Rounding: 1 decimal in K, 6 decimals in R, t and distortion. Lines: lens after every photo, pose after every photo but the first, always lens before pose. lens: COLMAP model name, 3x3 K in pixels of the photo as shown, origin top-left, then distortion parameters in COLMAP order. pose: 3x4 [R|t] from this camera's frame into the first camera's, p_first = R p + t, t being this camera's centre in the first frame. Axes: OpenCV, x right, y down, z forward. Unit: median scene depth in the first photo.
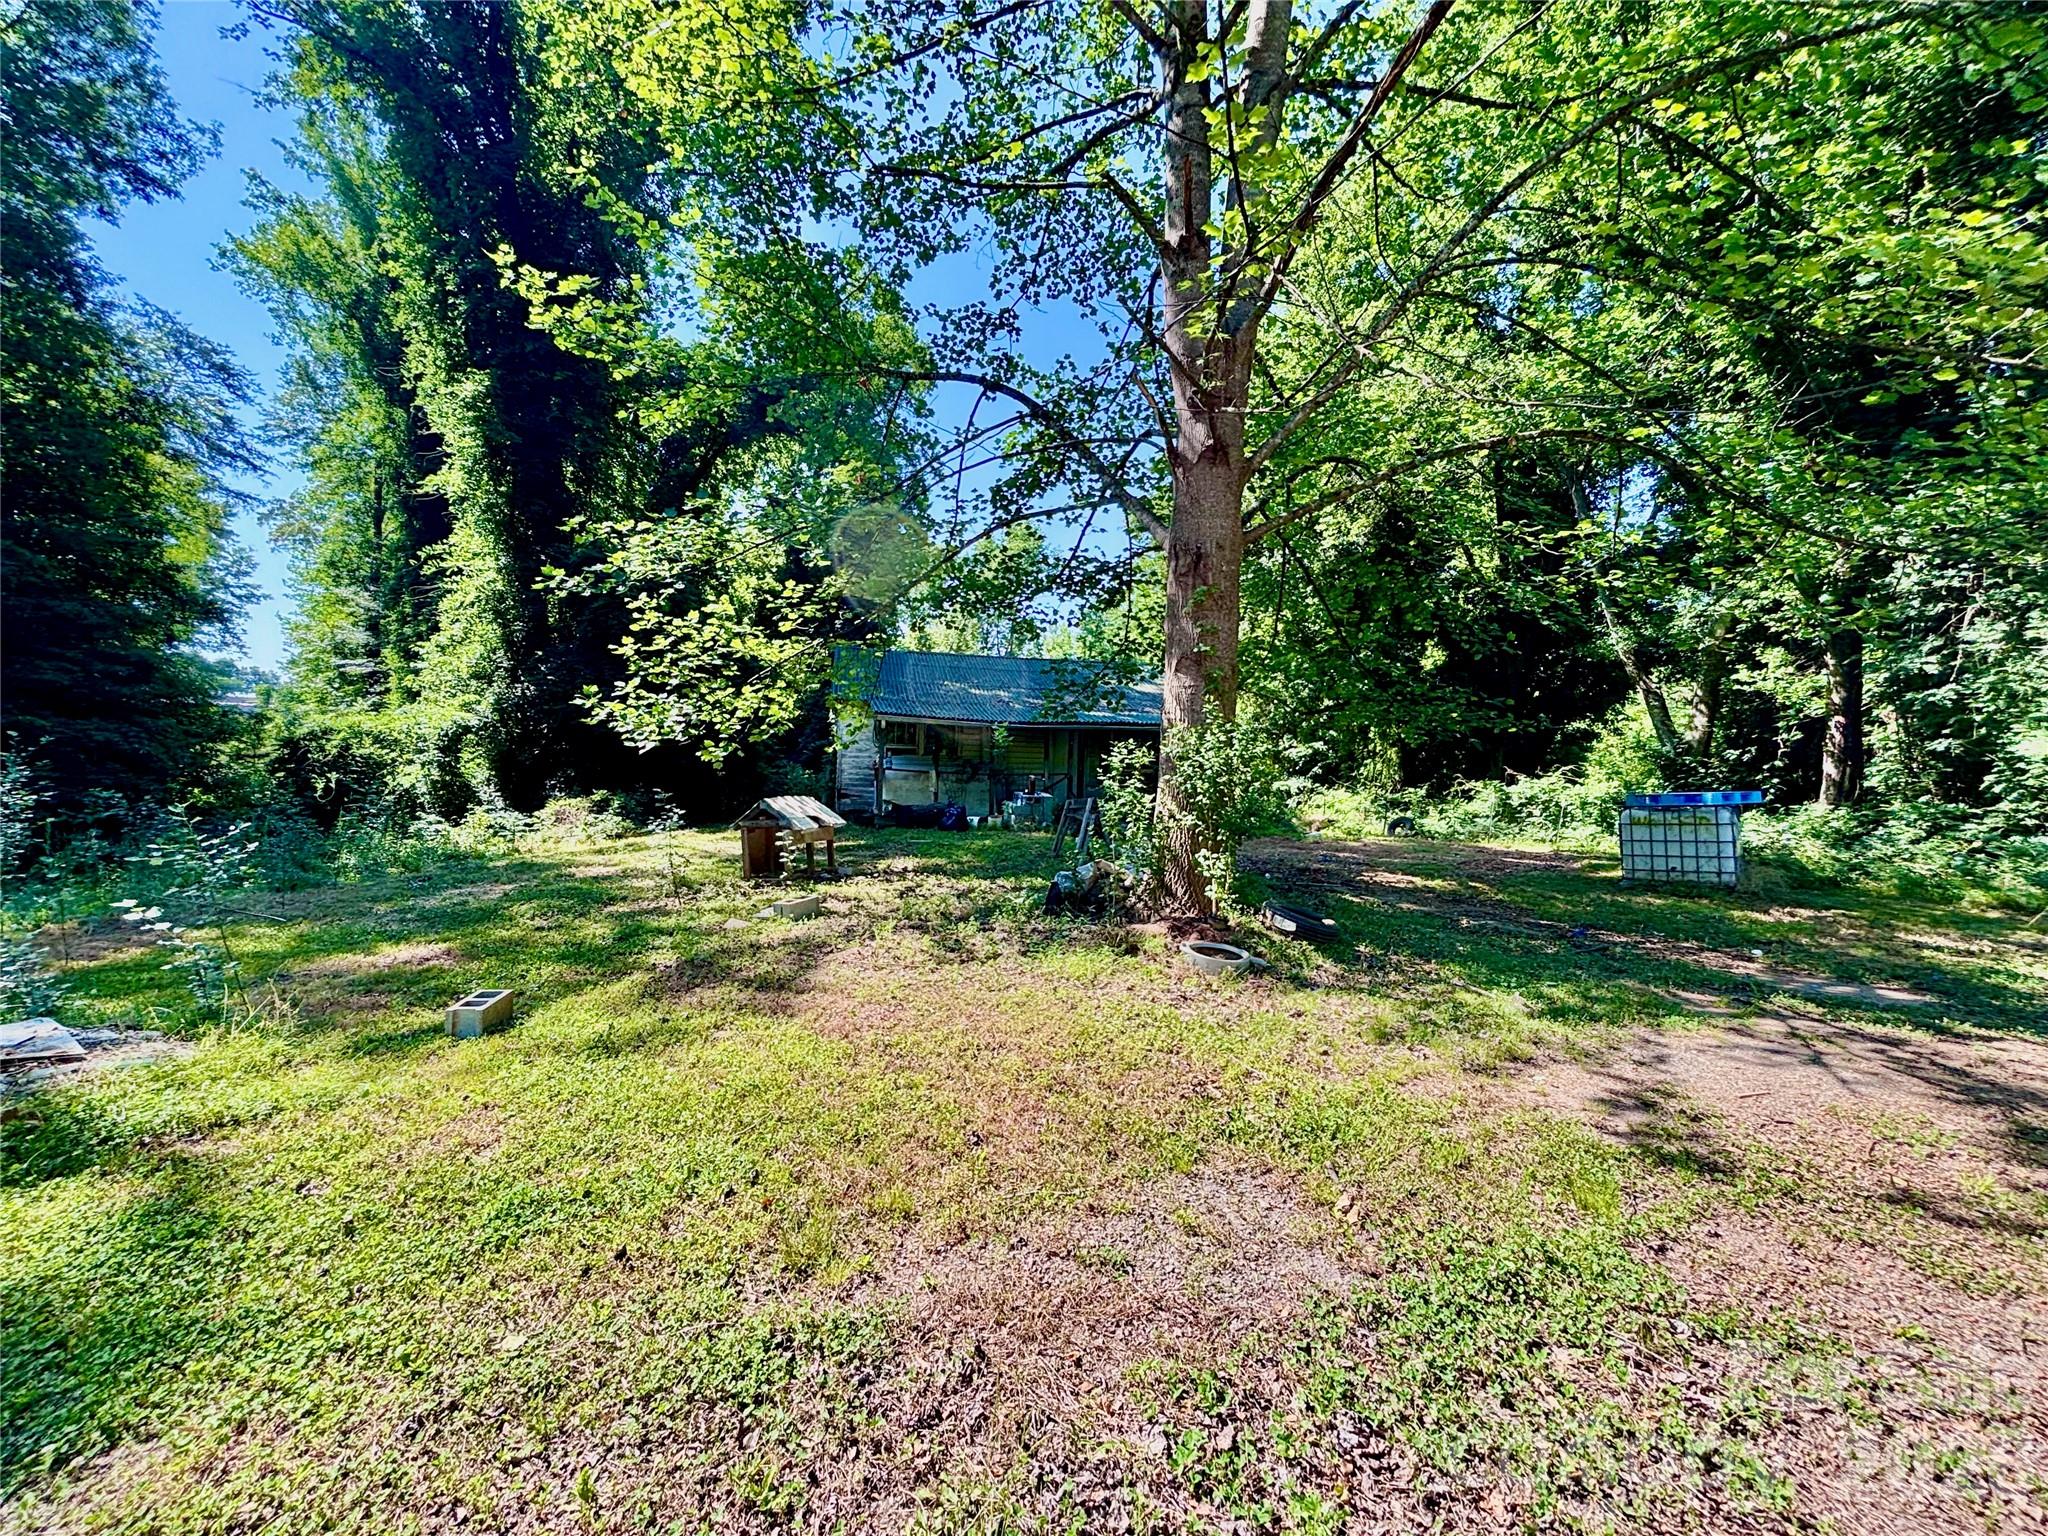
lens RADIAL K [[824.8, 0, 1022.7], [0, 824.8, 760.2], [0, 0, 1]] dist [0.000849, -0.000067]
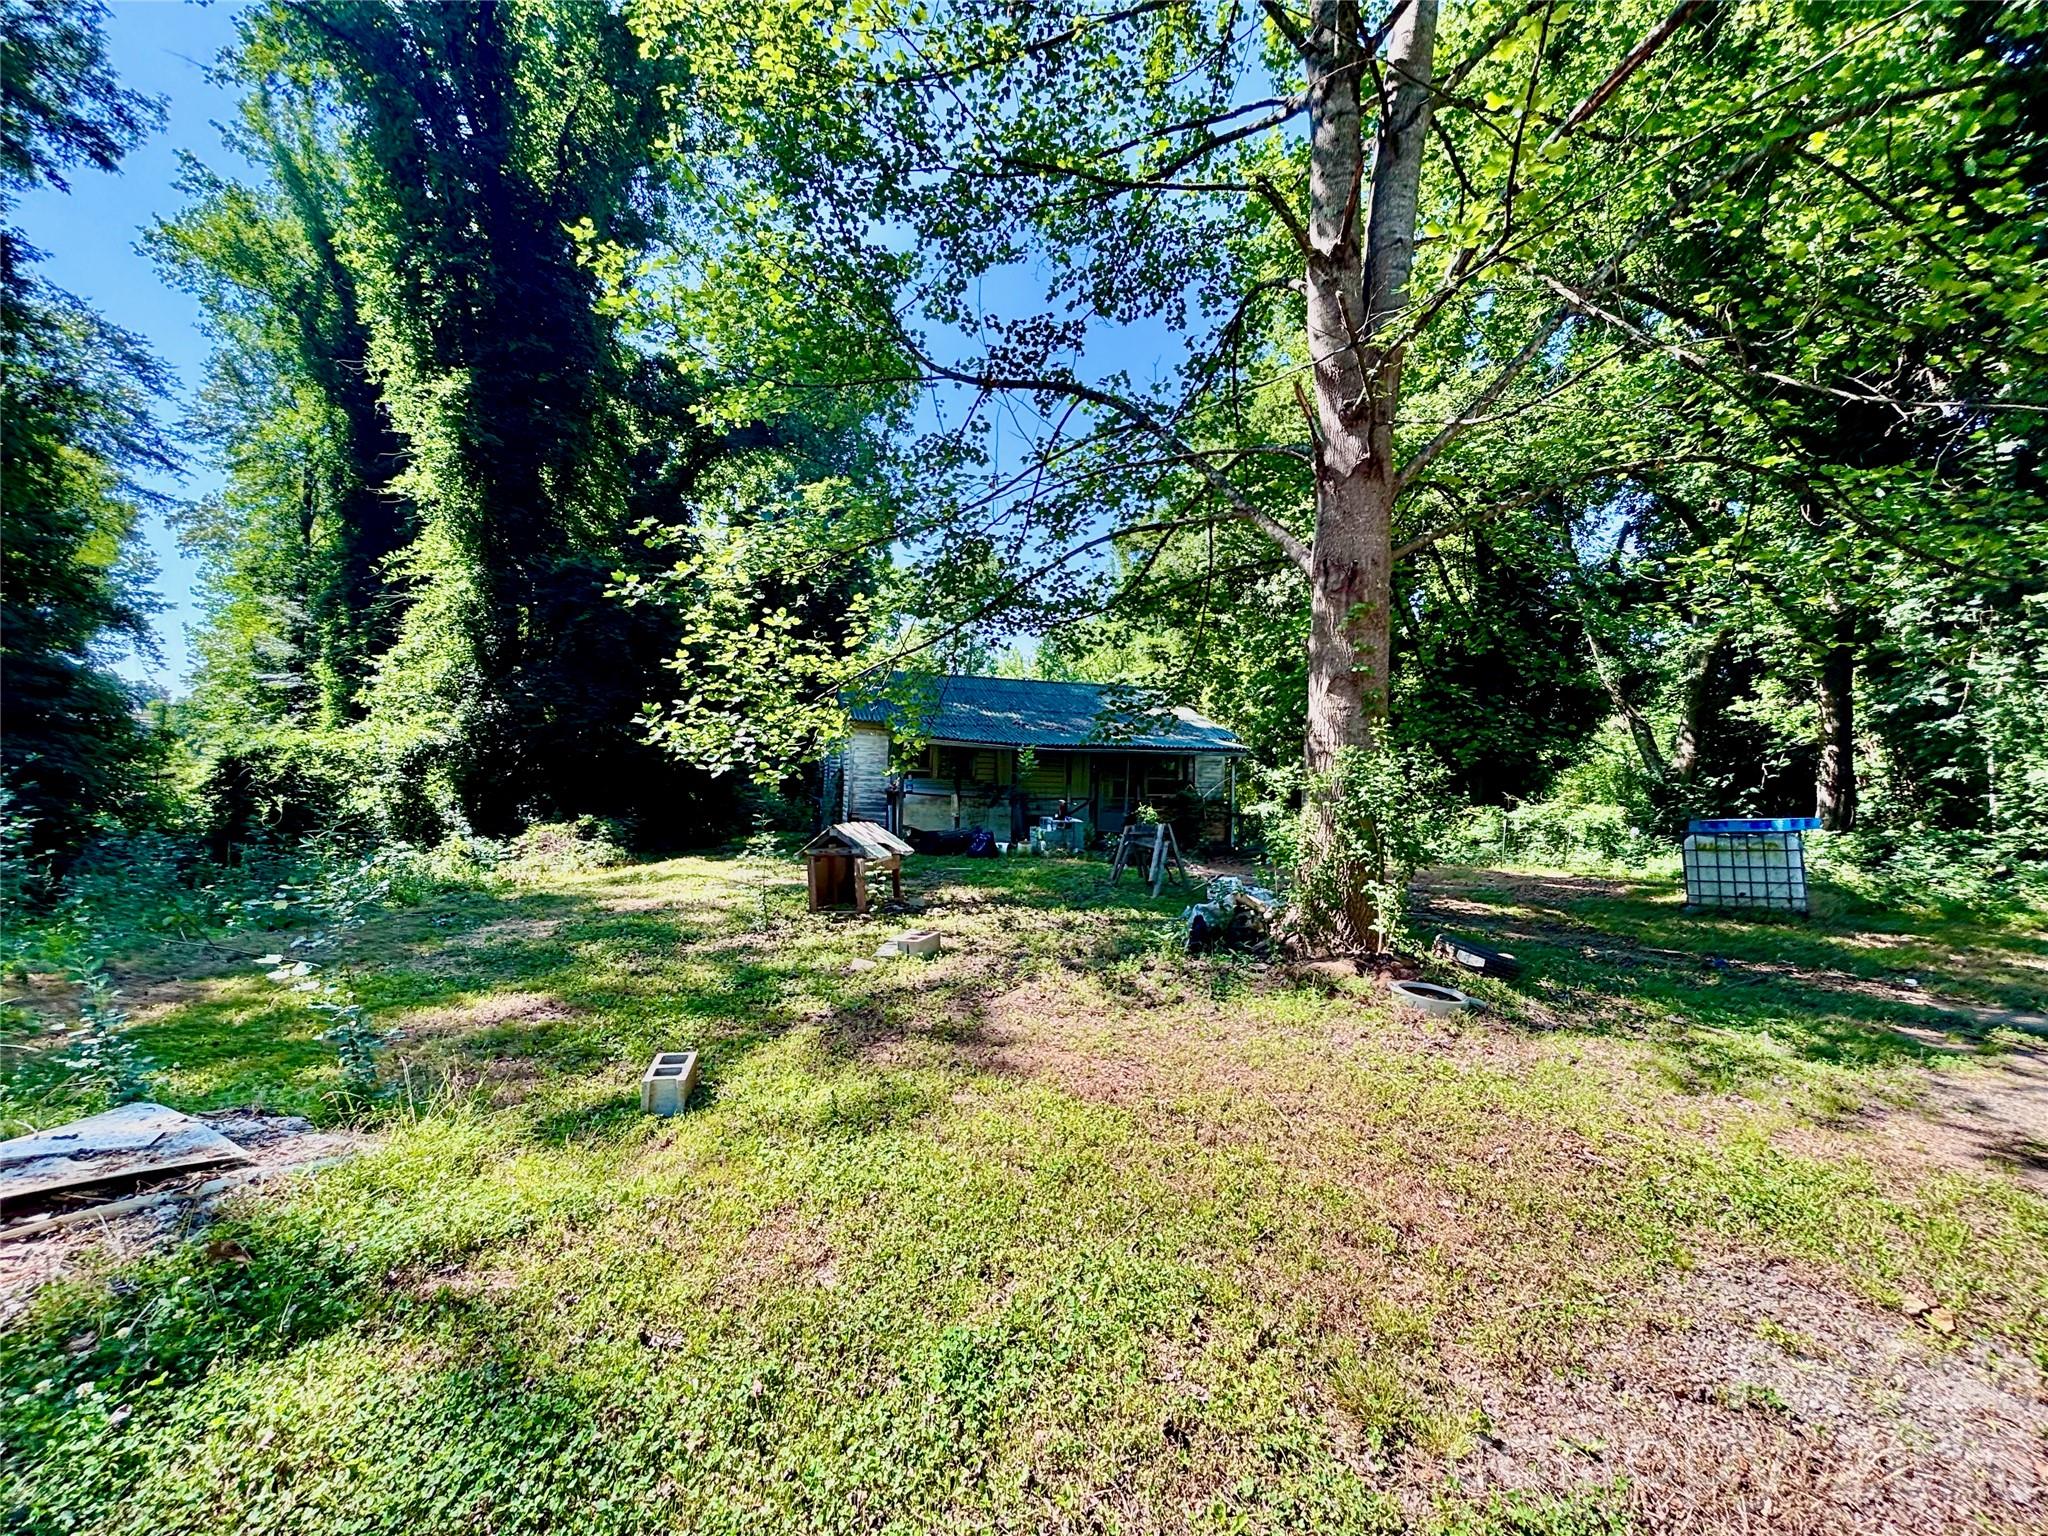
lens RADIAL K [[822.4, 0, 1024.6], [0, 822.4, 760.6], [0, 0, 1]] dist [0.008673, -0.003900]
pose [[0.997340, 0.005495, 0.072676, -0.105251], [-0.003444, 0.999593, -0.028315, -0.000591], [-0.072802, 0.027989, 0.996954, 0.033881]]
